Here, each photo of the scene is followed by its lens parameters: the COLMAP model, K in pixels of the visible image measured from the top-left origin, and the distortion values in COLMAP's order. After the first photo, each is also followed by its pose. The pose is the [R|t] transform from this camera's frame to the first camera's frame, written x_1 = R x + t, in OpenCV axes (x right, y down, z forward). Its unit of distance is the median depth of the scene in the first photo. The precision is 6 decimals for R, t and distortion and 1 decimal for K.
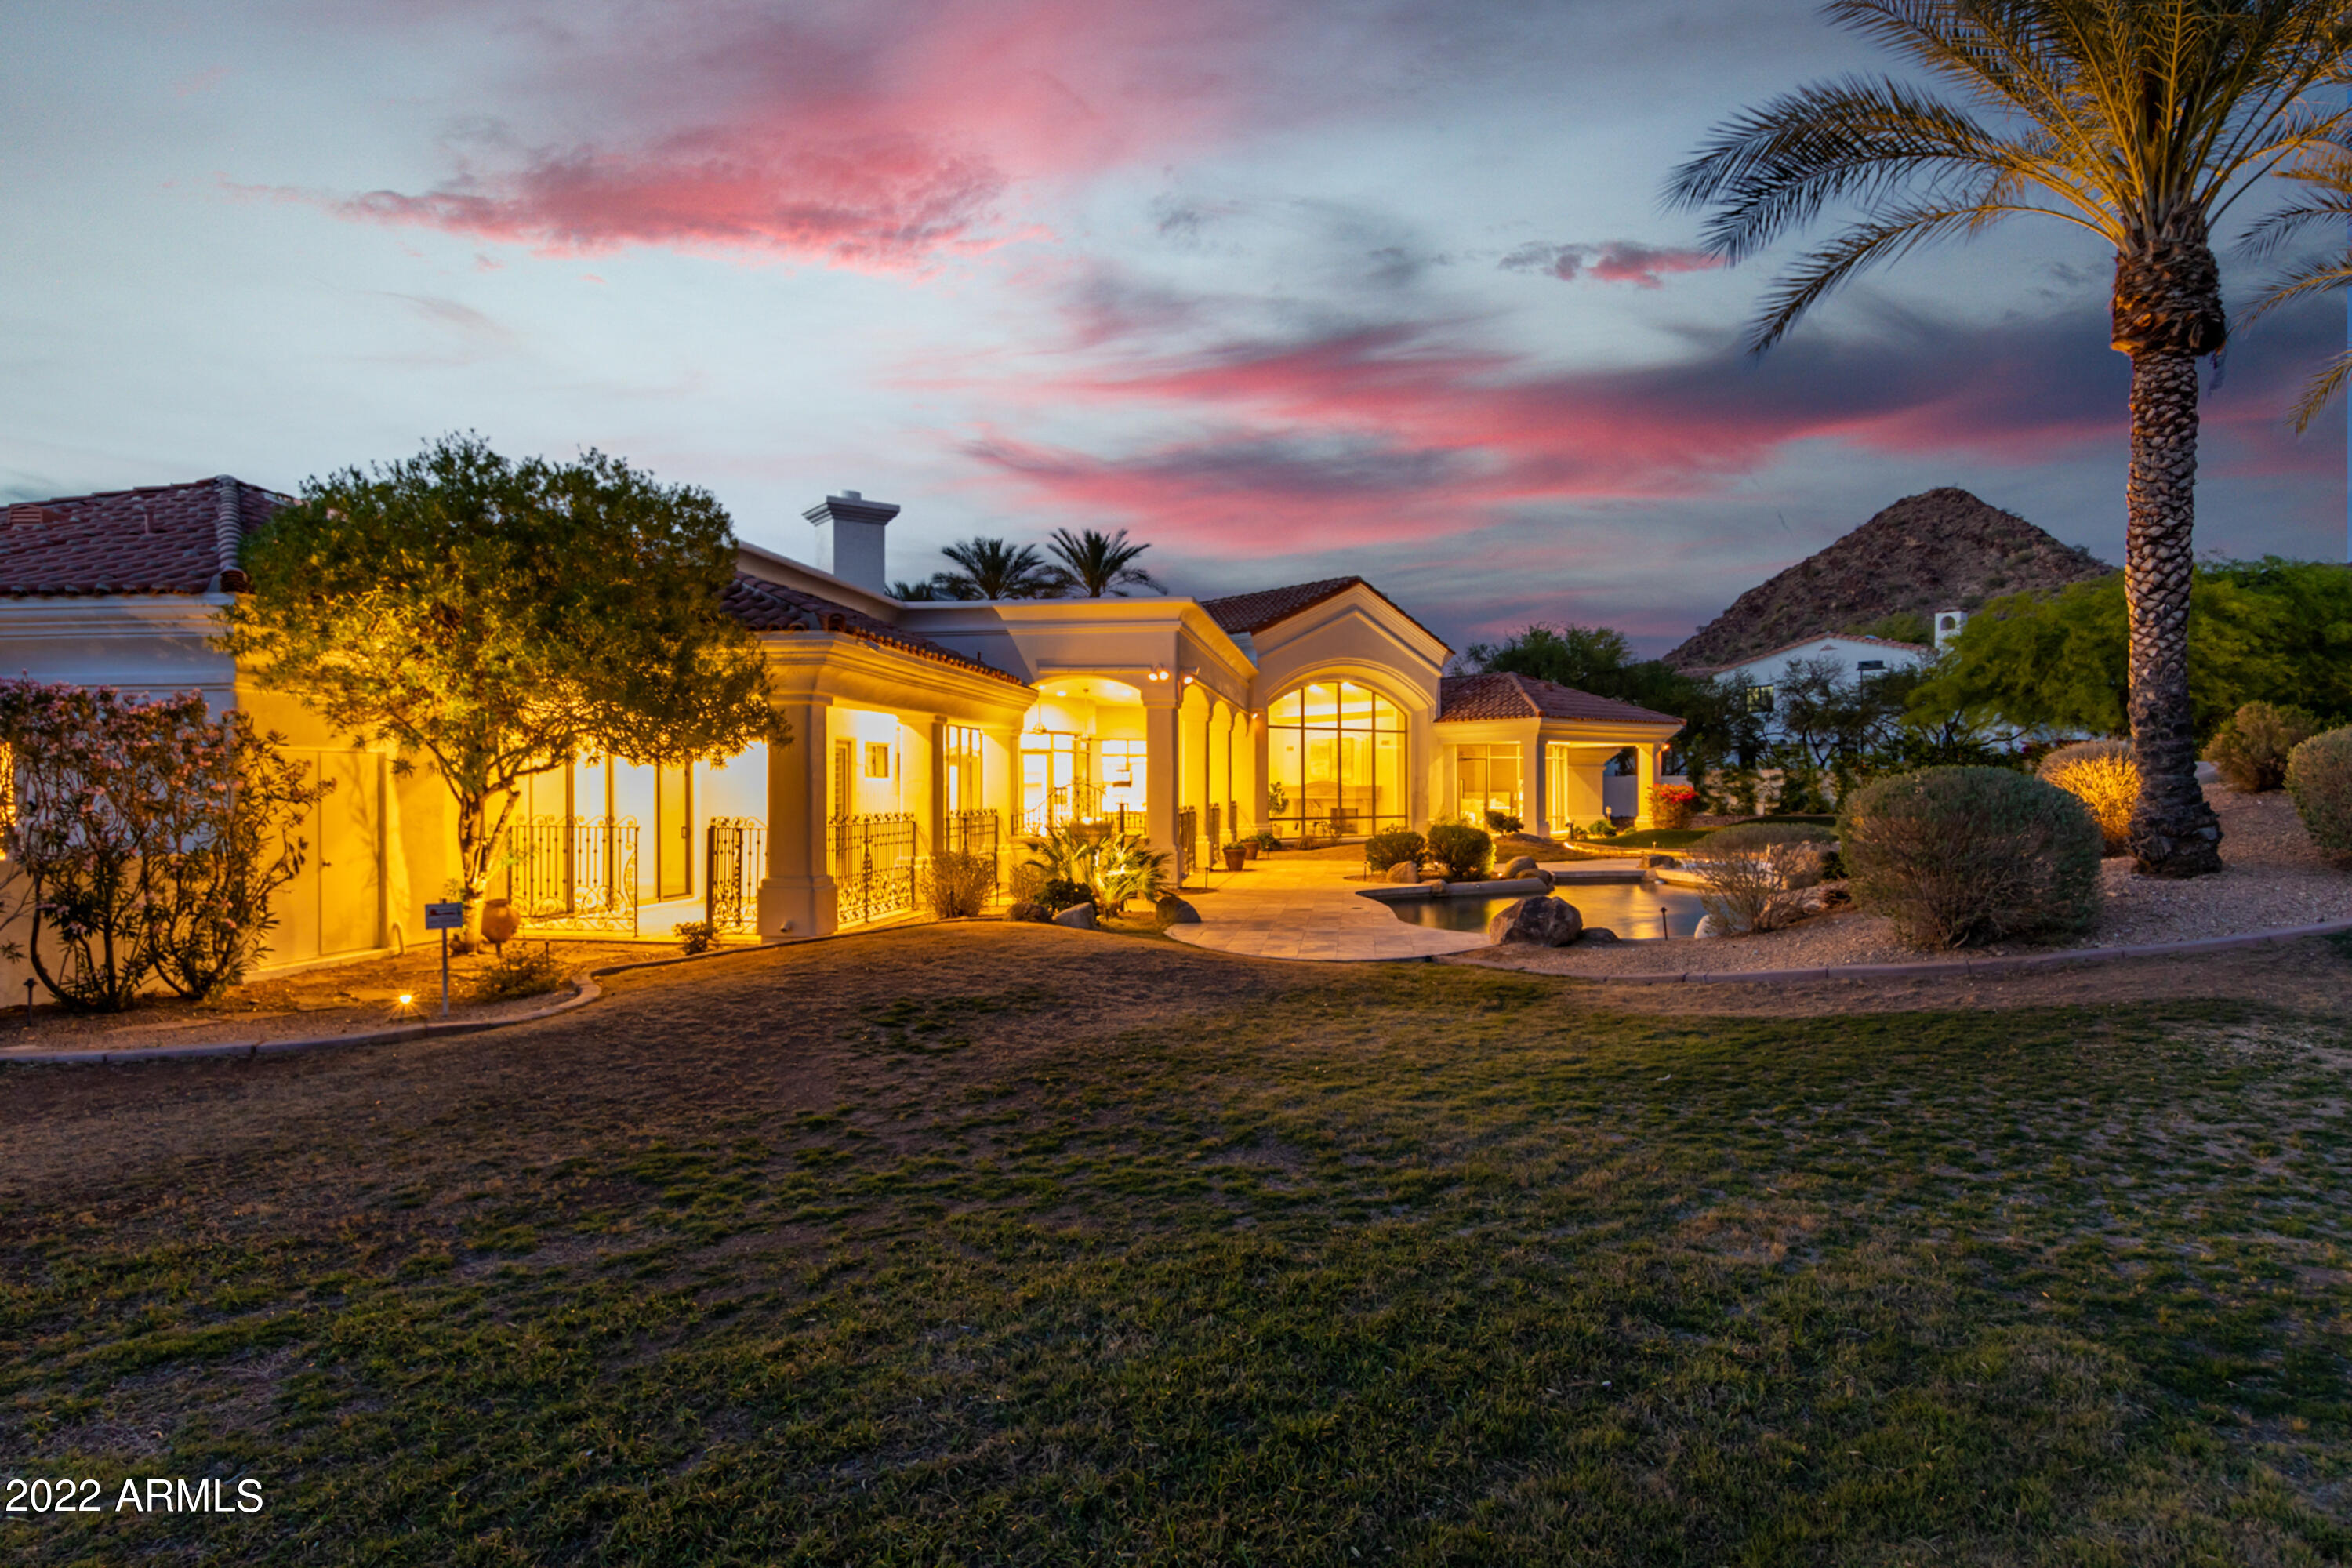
lens RADIAL K [[1276.1, 0, 1176.0], [0, 1276.1, 784.0], [0, 0, 1]] dist [0.000400, 0.000009]
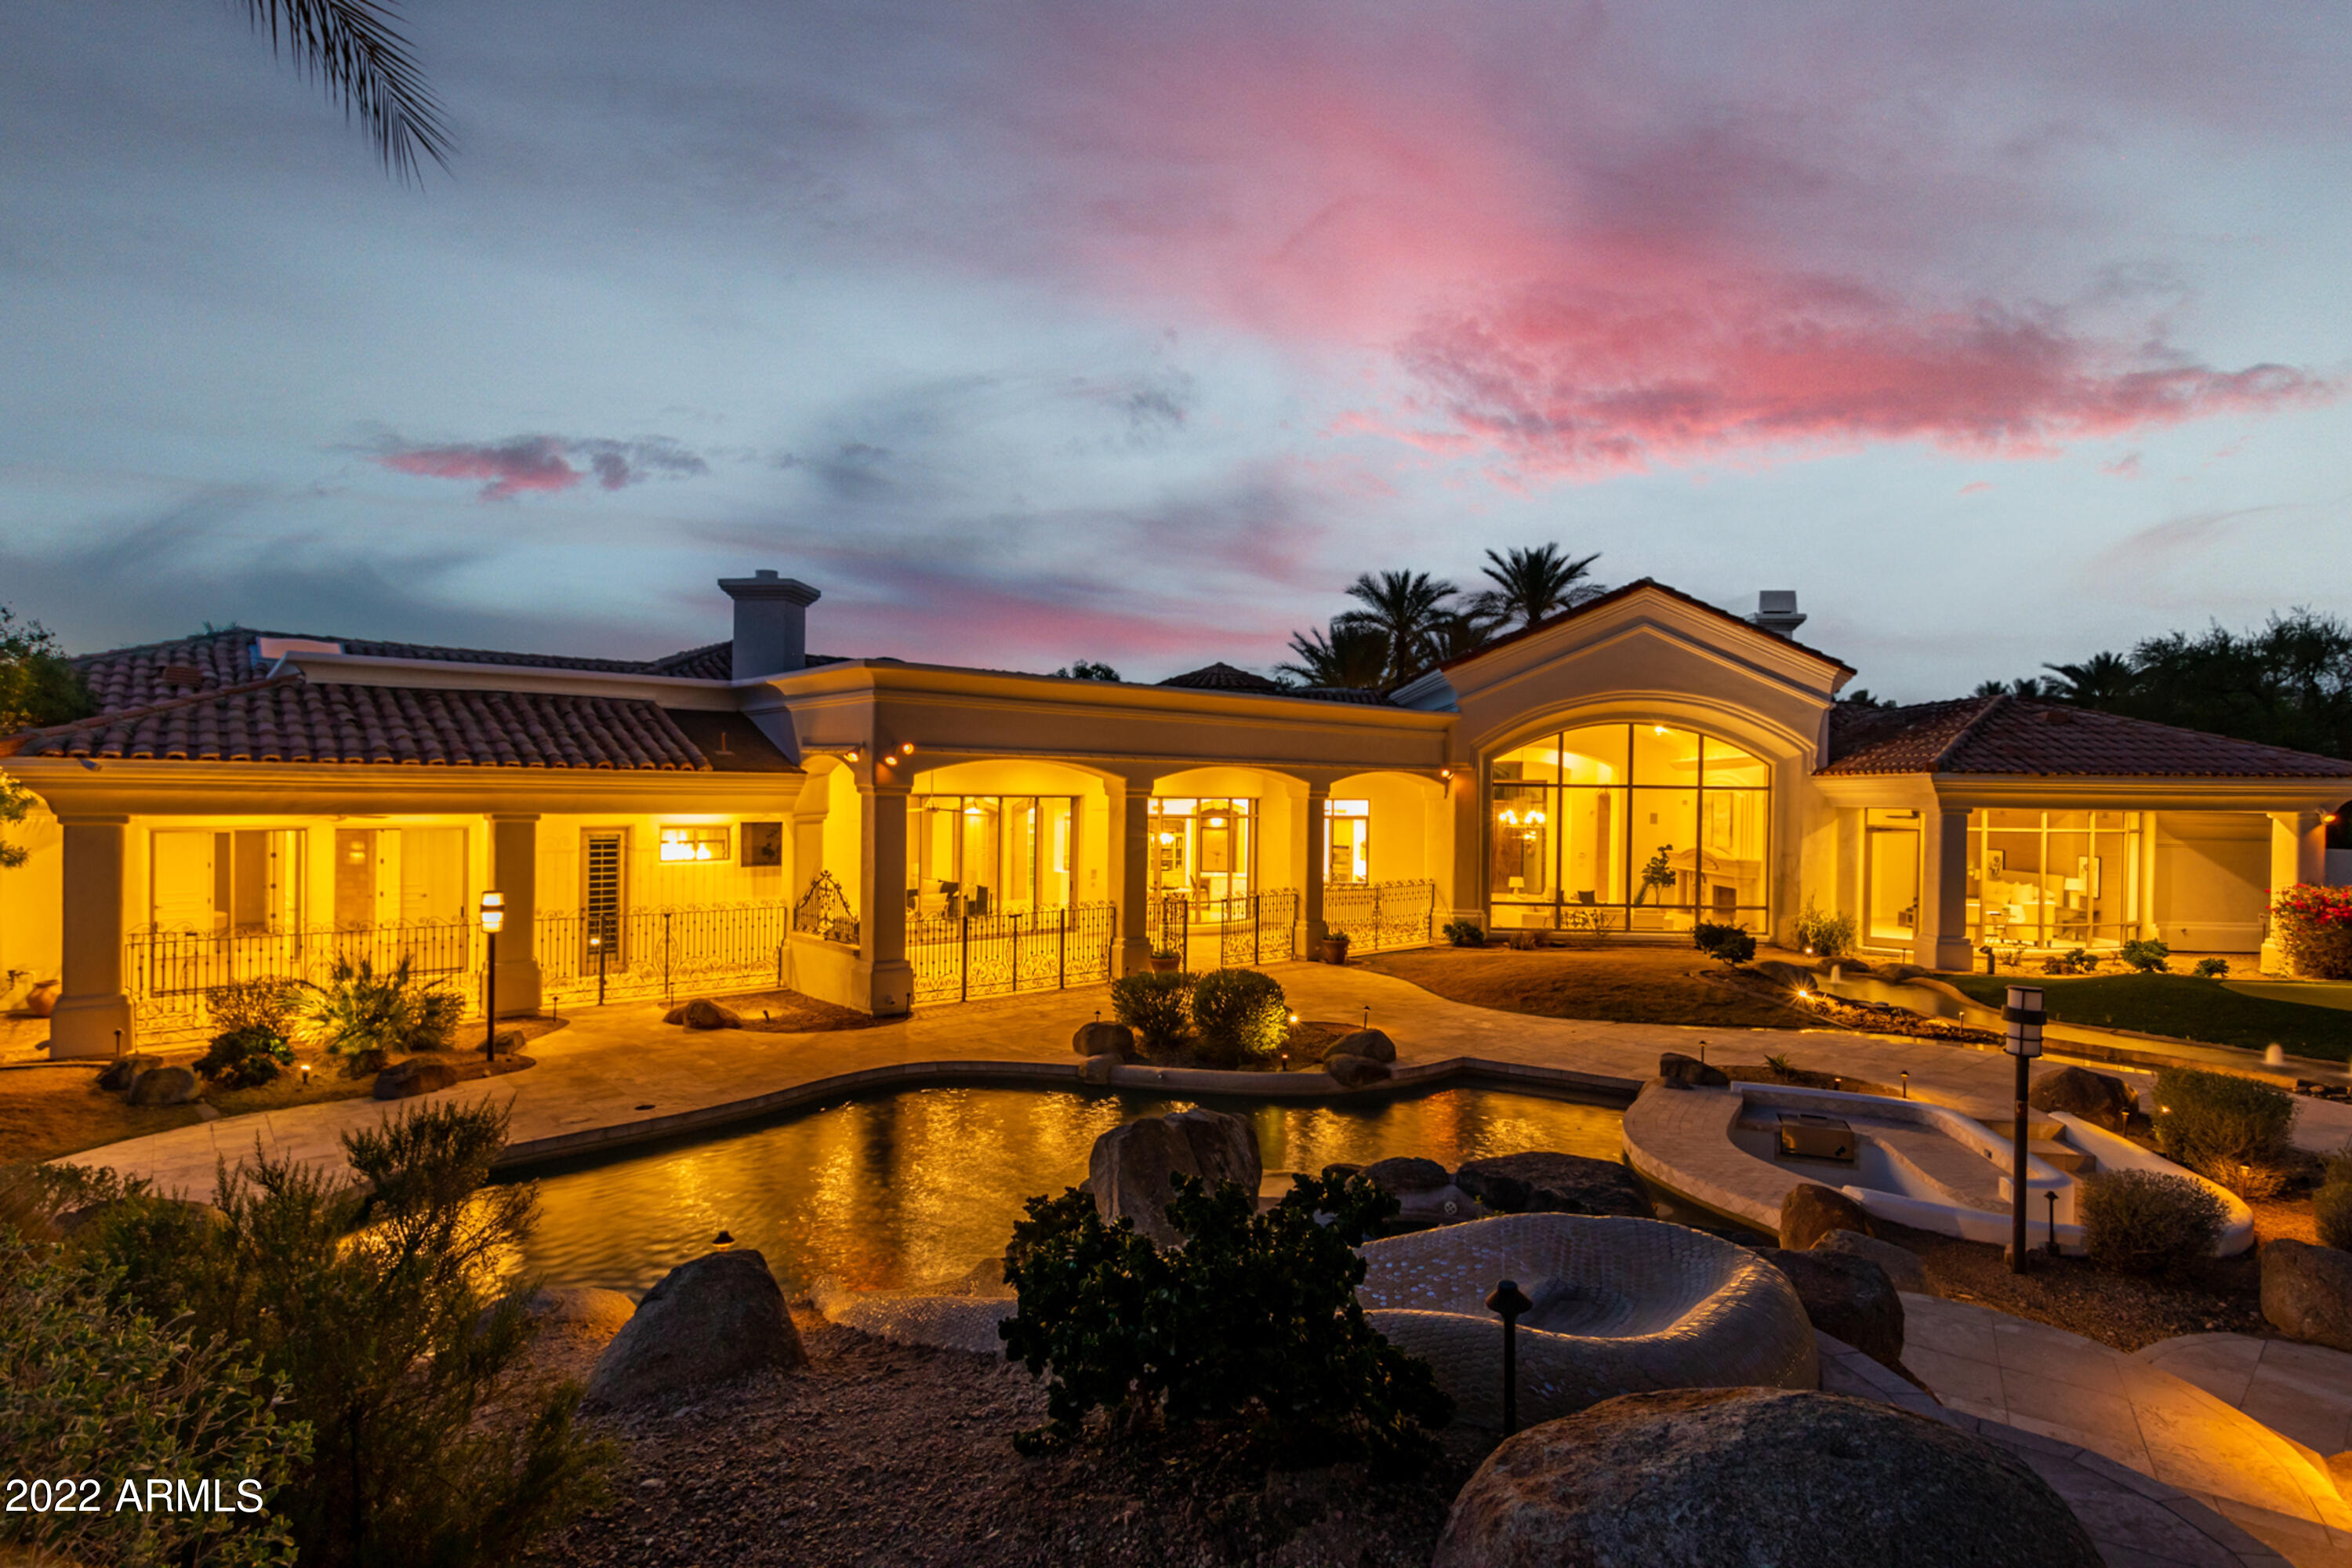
lens RADIAL K [[1132.6, 0, 1164.8], [0, 1132.6, 793.6], [0, 0, 1]] dist [0.012549, -0.000317]
pose [[0.764640, 0.012423, -0.644338, 0.336537], [-0.013062, 0.999908, 0.003778, -0.037104], [0.644325, 0.005528, 0.764731, 0.318418]]
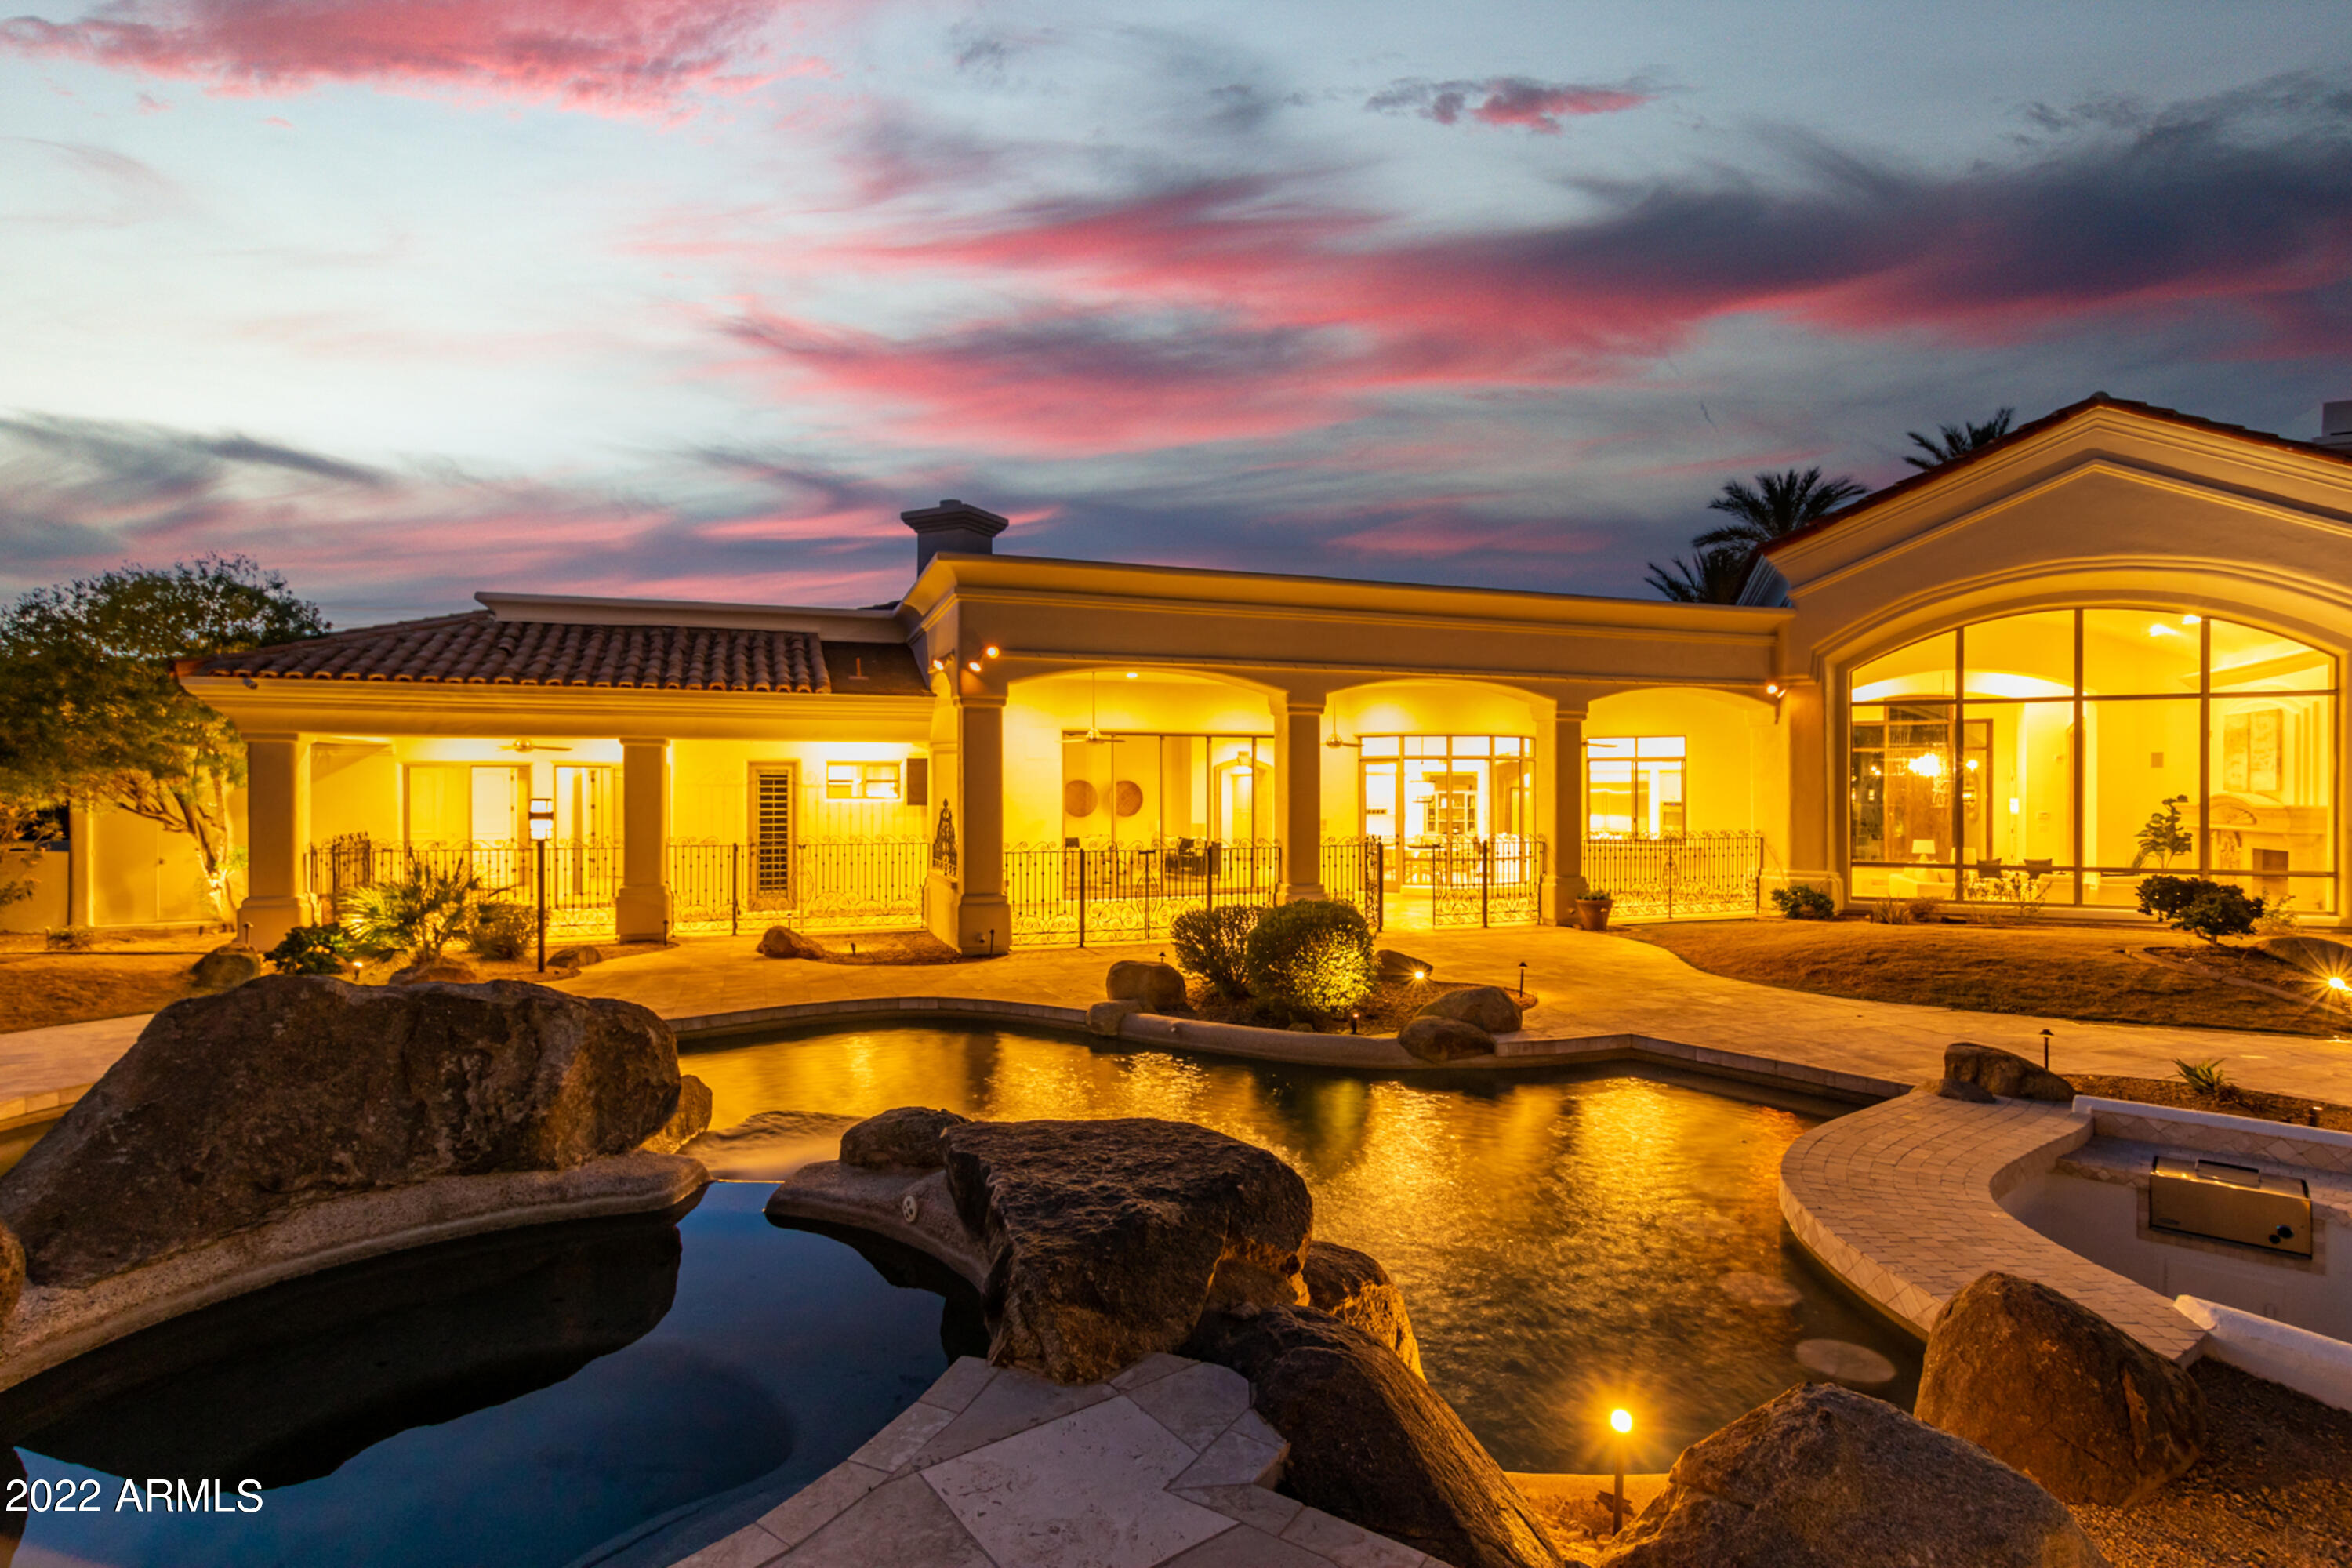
lens RADIAL K [[1132.6, 0, 1164.8], [0, 1132.6, 793.6], [0, 0, 1]] dist [0.012549, -0.000317]
pose [[0.487759, 0.005604, -0.872960, 0.342603], [0.001766, 0.999971, 0.007406, -0.008304], [0.872976, -0.005154, 0.487735, 0.443682]]
